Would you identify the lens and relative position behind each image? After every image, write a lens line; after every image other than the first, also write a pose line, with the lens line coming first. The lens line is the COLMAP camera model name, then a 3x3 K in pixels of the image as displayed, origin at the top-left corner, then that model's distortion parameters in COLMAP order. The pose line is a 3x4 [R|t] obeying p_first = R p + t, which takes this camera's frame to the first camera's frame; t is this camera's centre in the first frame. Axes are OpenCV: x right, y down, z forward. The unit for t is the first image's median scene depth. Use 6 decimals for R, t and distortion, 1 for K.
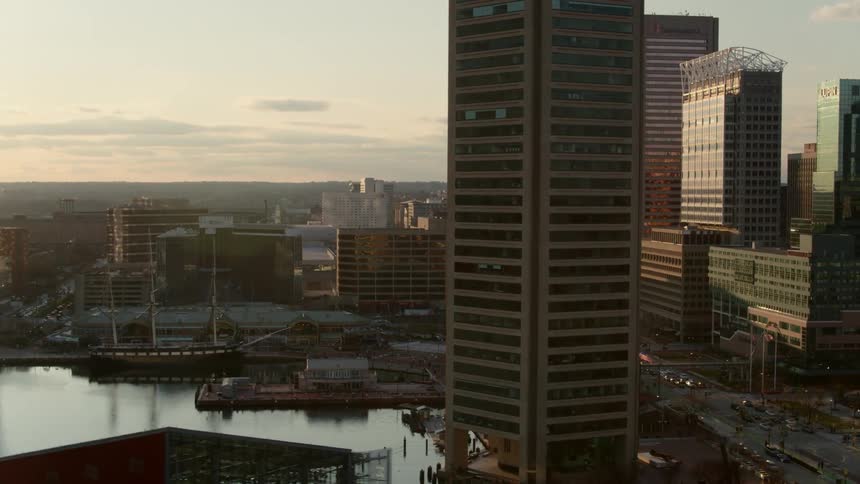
lens RADIAL K [[1210.2, 0, 430.0], [0, 1210.2, 242.0], [0, 0, 1]] dist [-0.094683, 0.089297]
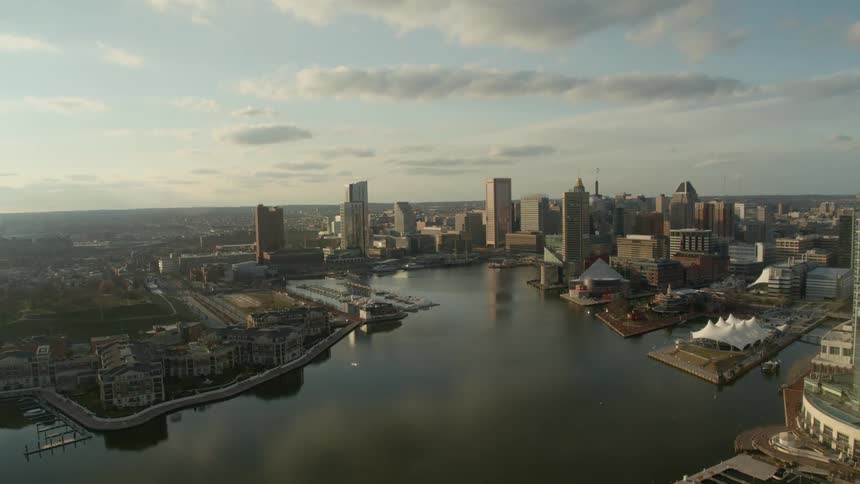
lens RADIAL K [[611.2, 0, 421.6], [0, 611.2, 245.7], [0, 0, 1]] dist [-0.127719, 0.023989]
pose [[0.916915, -0.052158, 0.395659, -1.333612], [0.042692, 0.998553, 0.032699, -0.061177], [-0.396792, -0.013090, 0.917815, -1.191858]]
